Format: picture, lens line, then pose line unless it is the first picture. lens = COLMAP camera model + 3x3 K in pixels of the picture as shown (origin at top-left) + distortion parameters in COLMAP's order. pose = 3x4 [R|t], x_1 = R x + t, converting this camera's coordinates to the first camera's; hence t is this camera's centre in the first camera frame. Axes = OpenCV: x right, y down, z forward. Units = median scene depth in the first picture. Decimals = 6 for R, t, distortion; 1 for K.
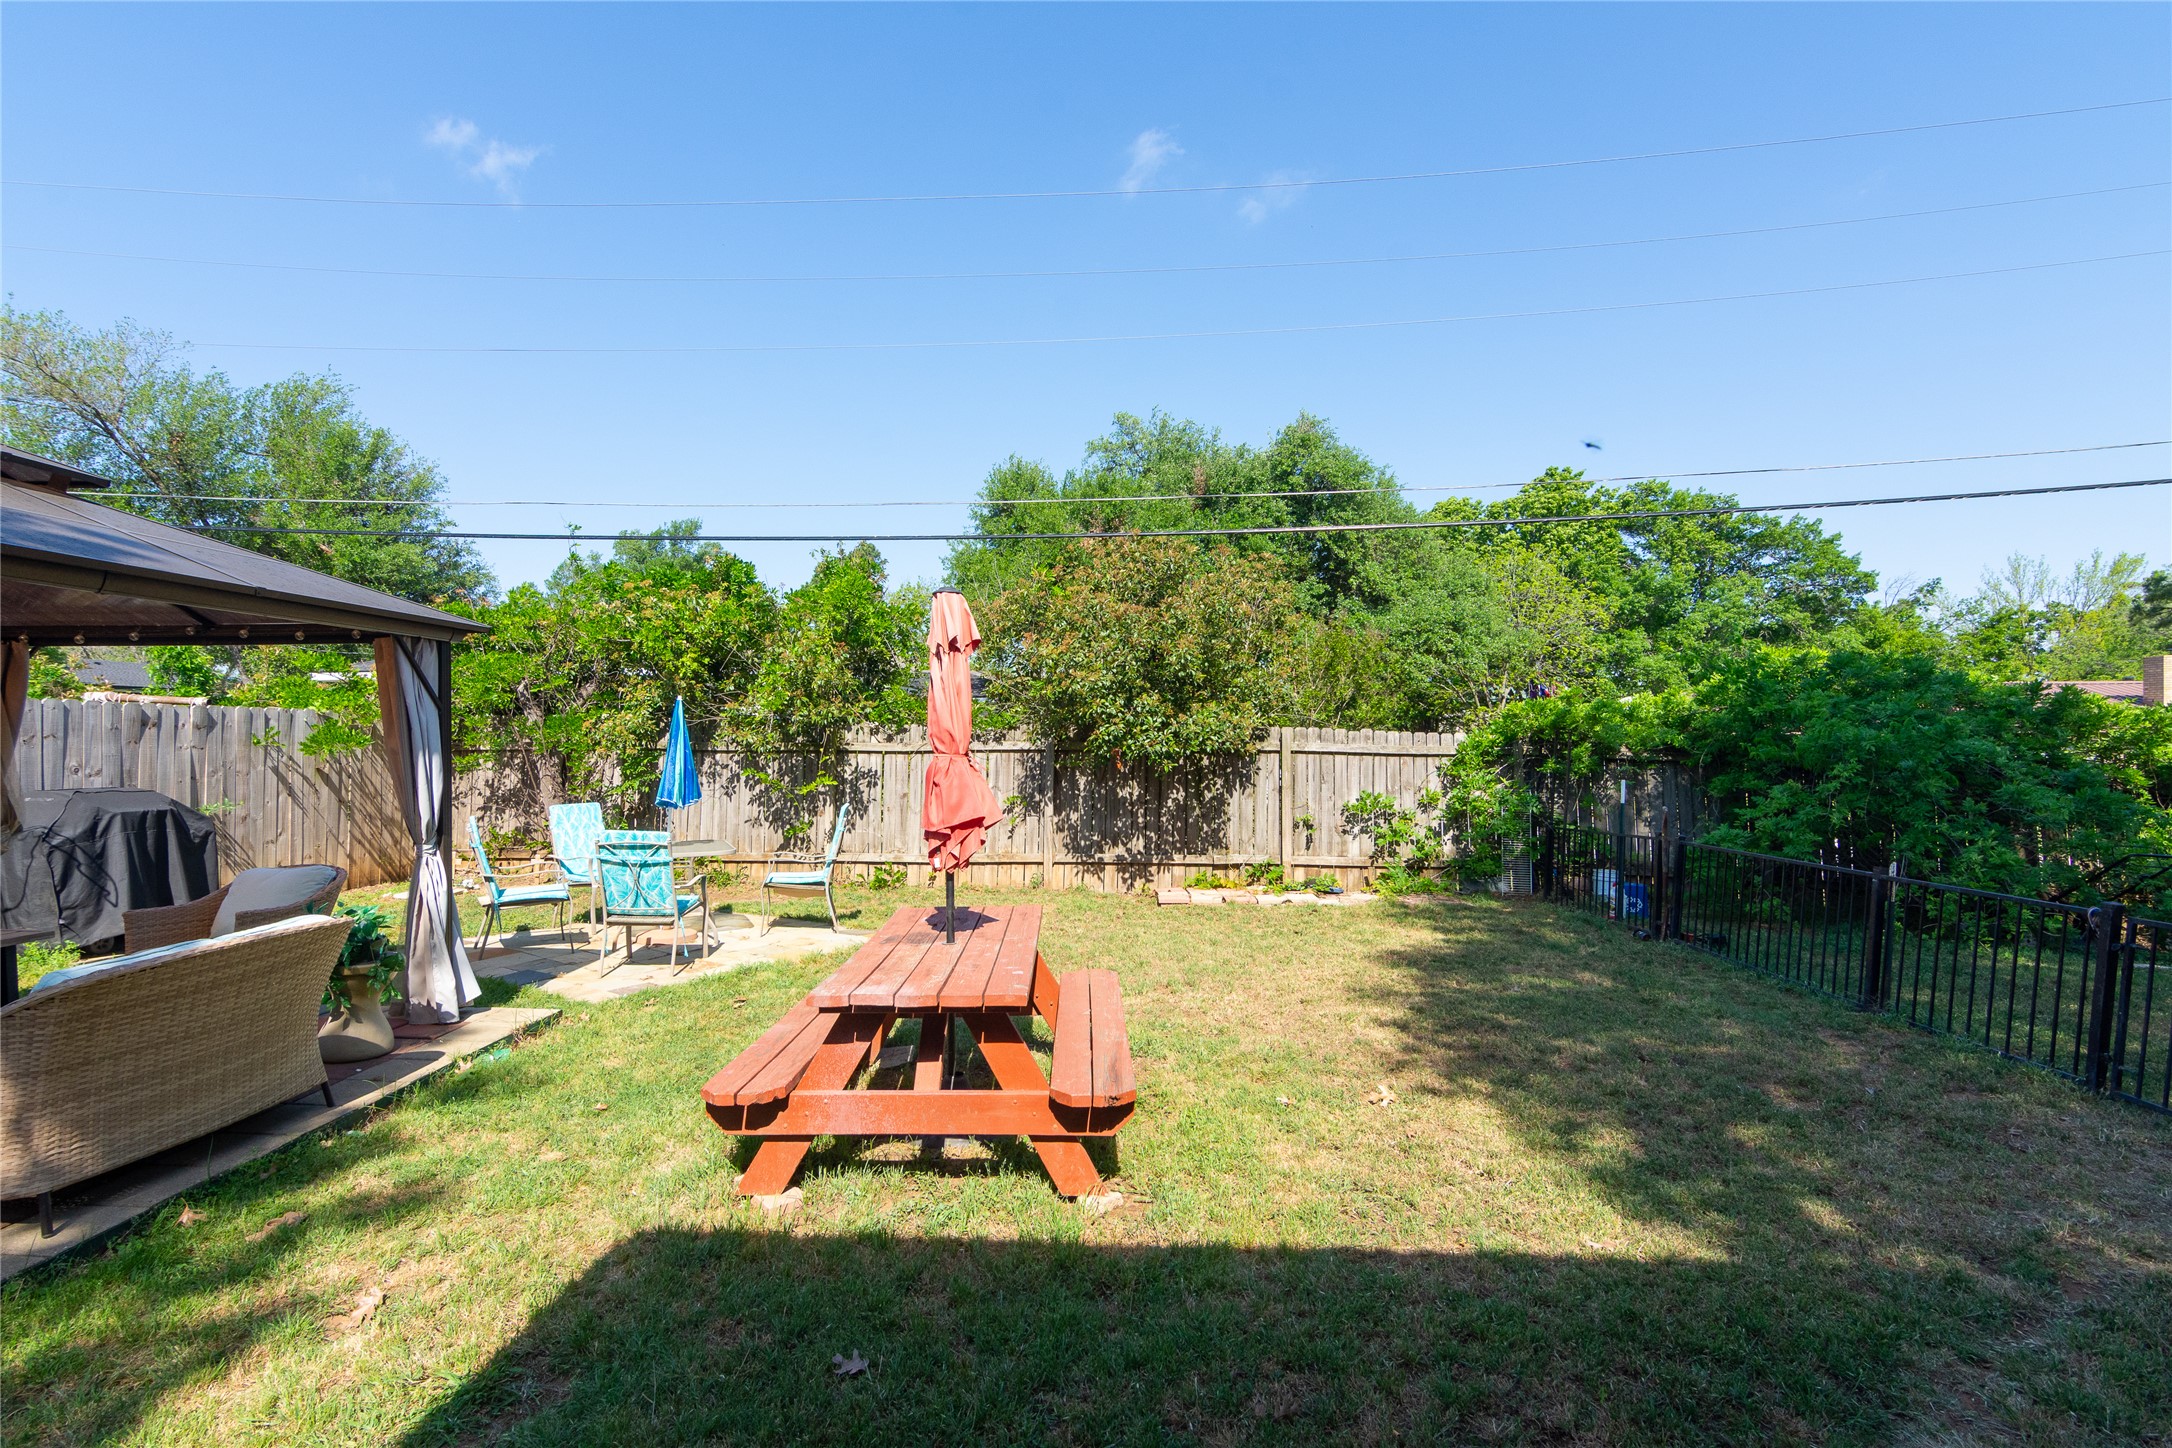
lens RADIAL K [[1040.5, 0, 1088.1], [0, 1040.5, 742.9], [0, 0, 1]] dist [-0.002063, 0.000403]
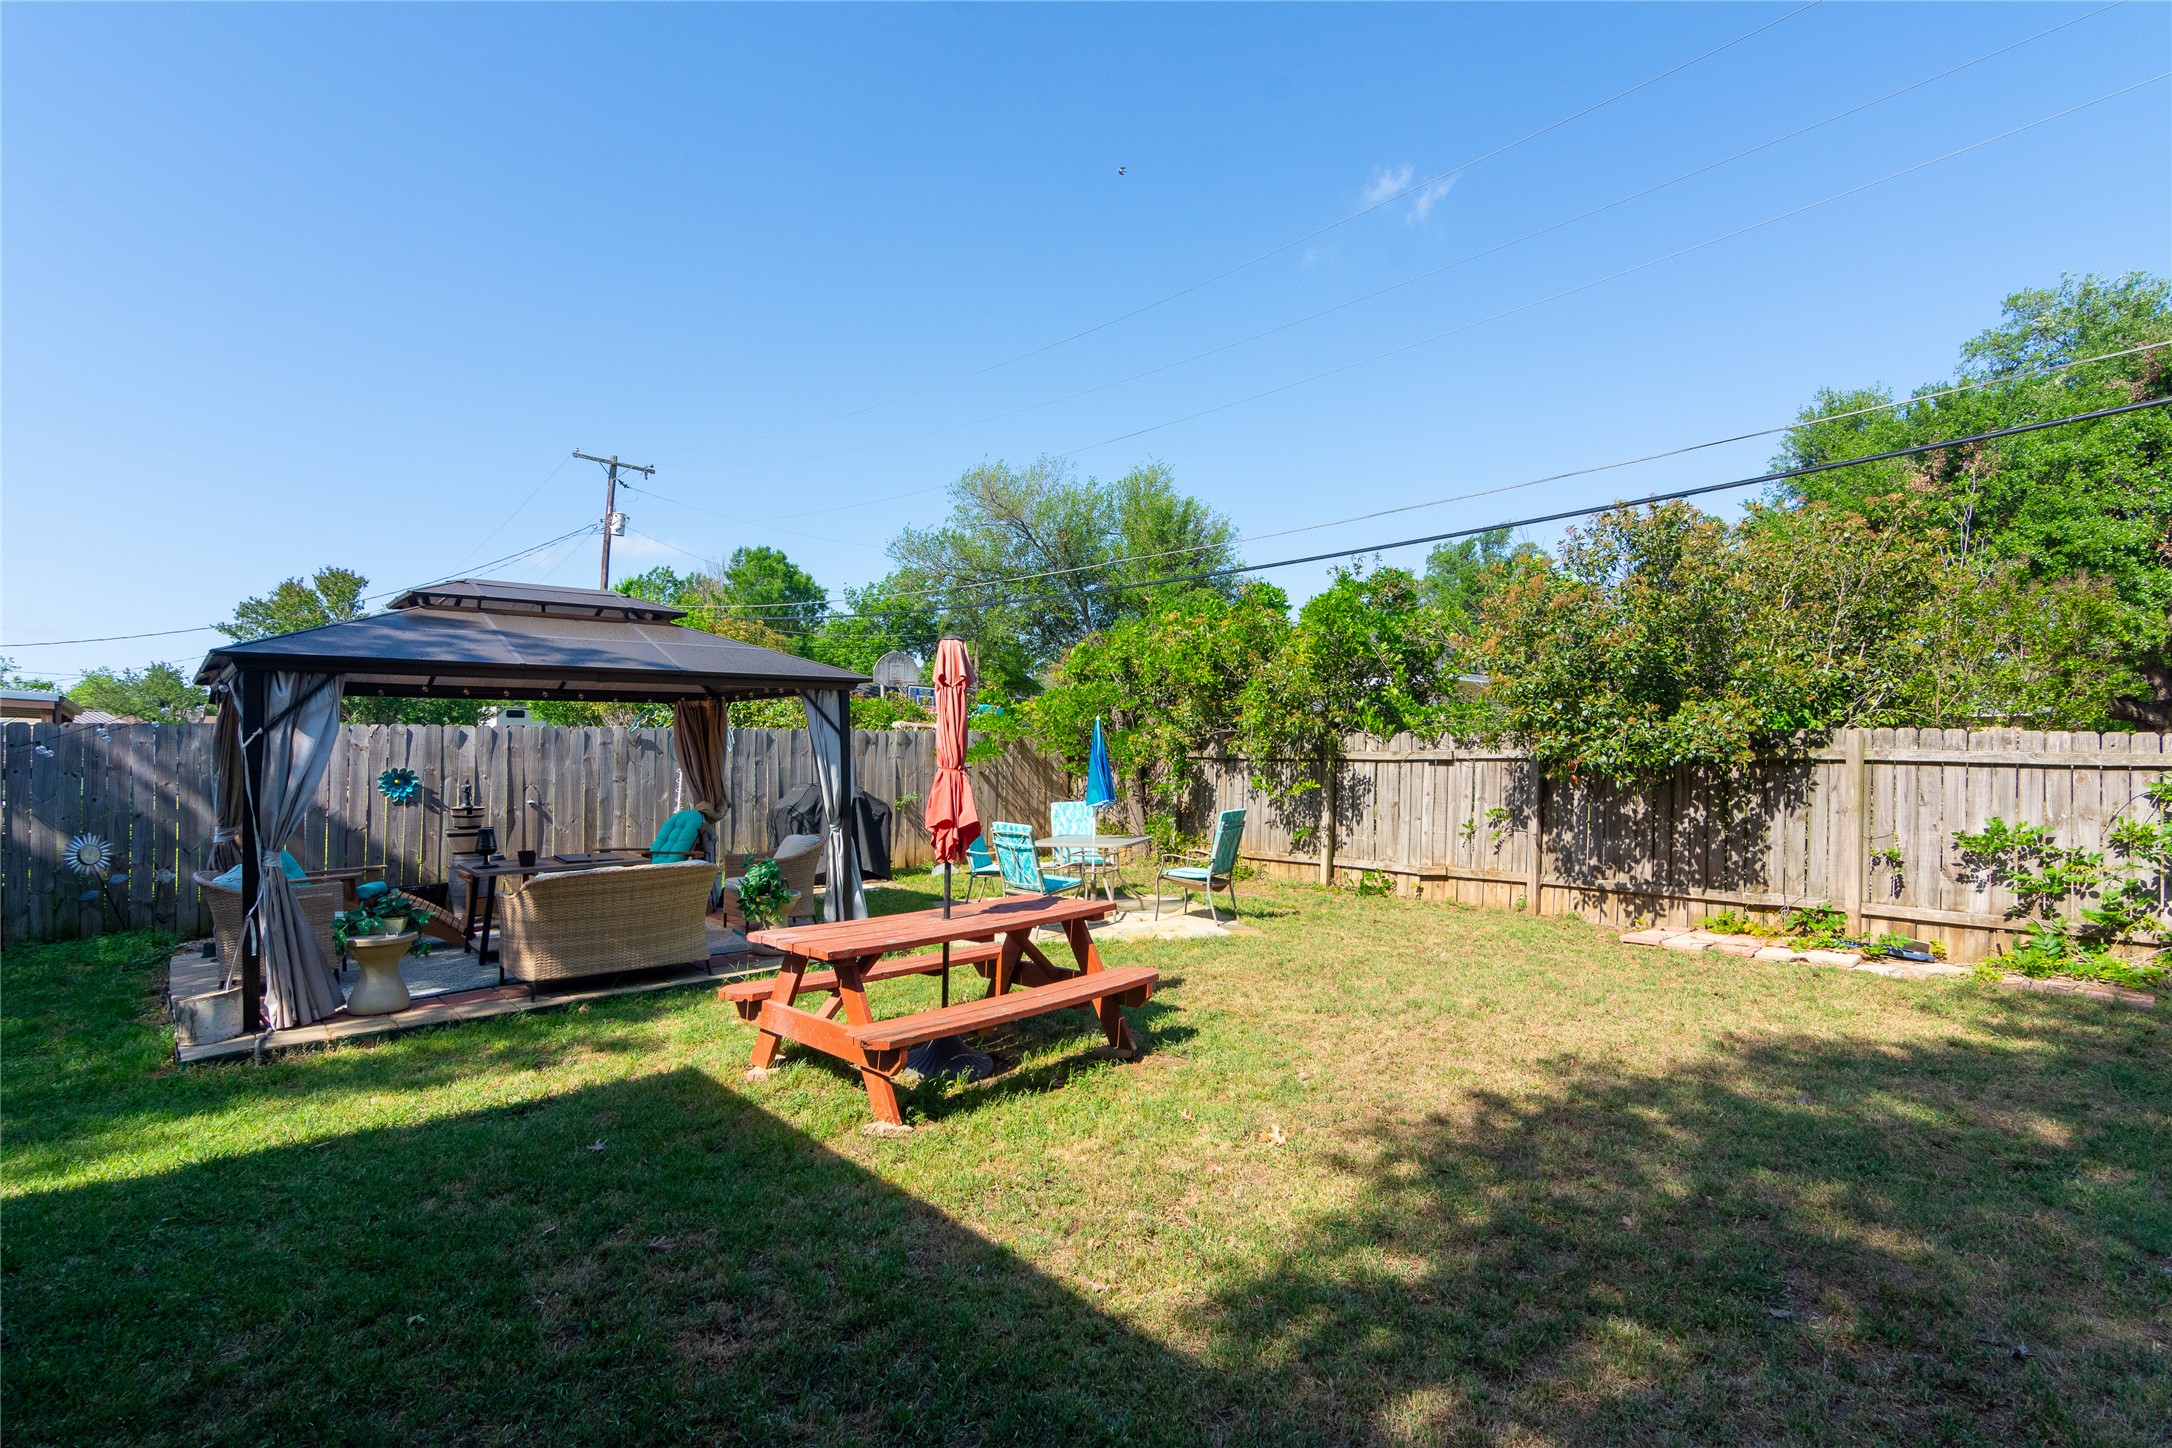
lens RADIAL K [[1048.9, 0, 1086.0], [0, 1048.9, 724.0], [0, 0, 1]] dist [-0.004052, -0.000486]
pose [[0.701164, -0.022701, -0.712639, 0.337140], [0.007846, 0.999678, -0.024126, -0.004244], [0.712957, 0.011325, 0.701116, 0.087725]]
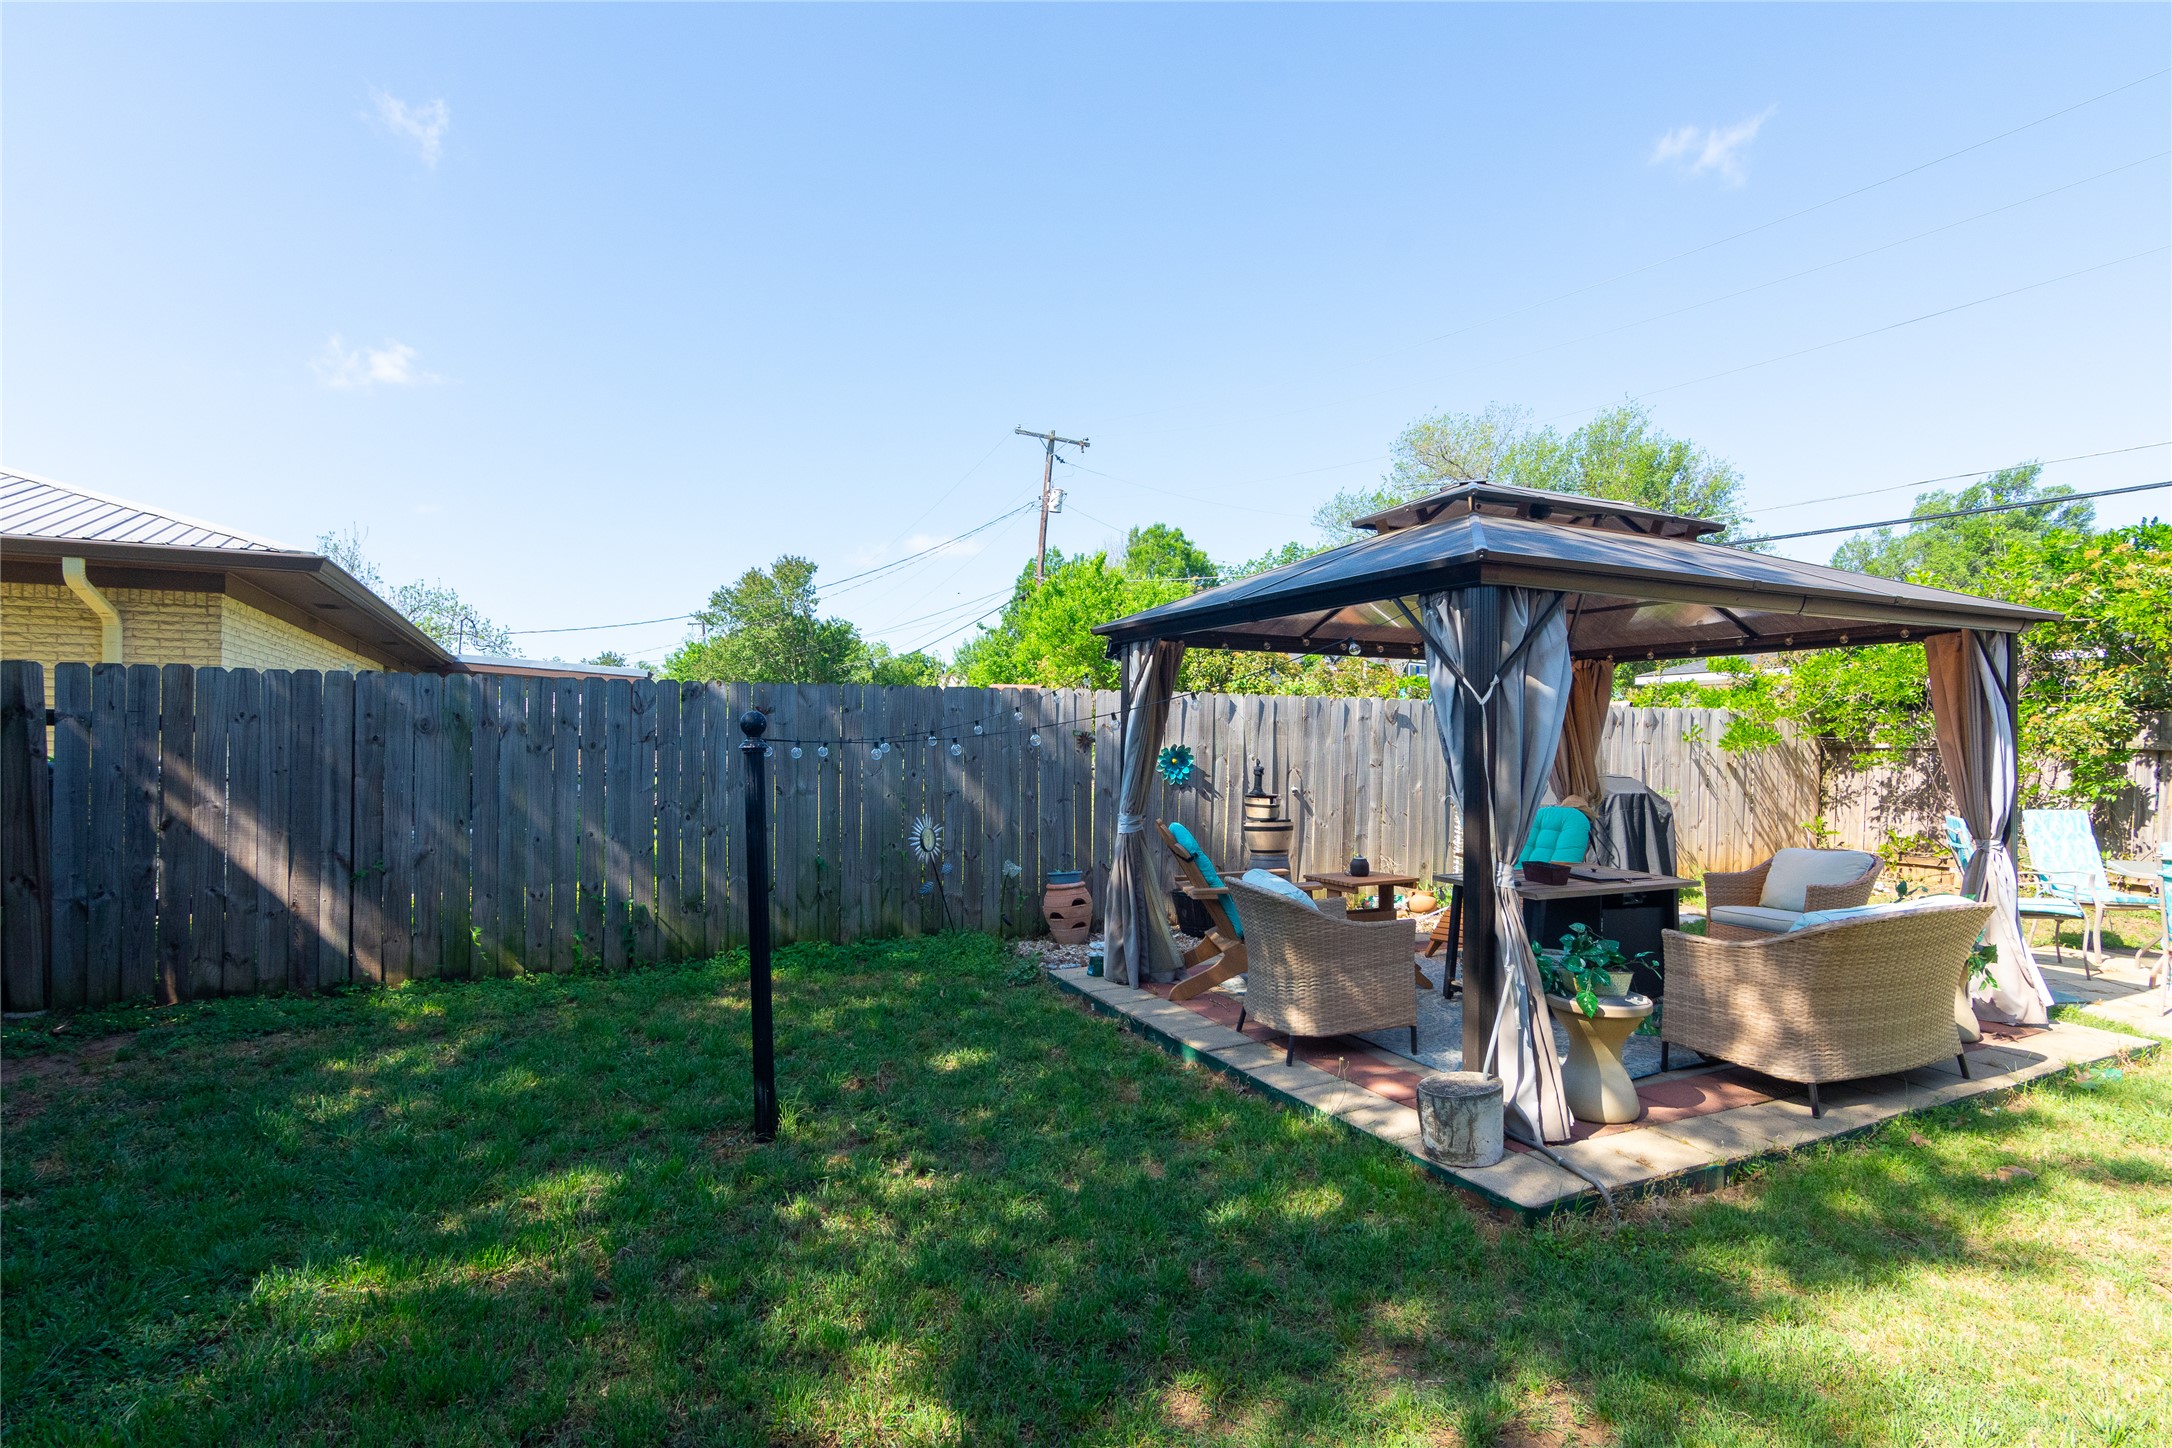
lens RADIAL K [[1062.1, 0, 1080.0], [0, 1062.1, 740.9], [0, 0, 1]] dist [0.000451, 0.001189]
pose [[0.477673, 0.005344, -0.878521, -0.076551], [-0.006878, 0.999974, 0.002343, 0.003256], [0.878511, 0.004923, 0.477697, -0.116272]]
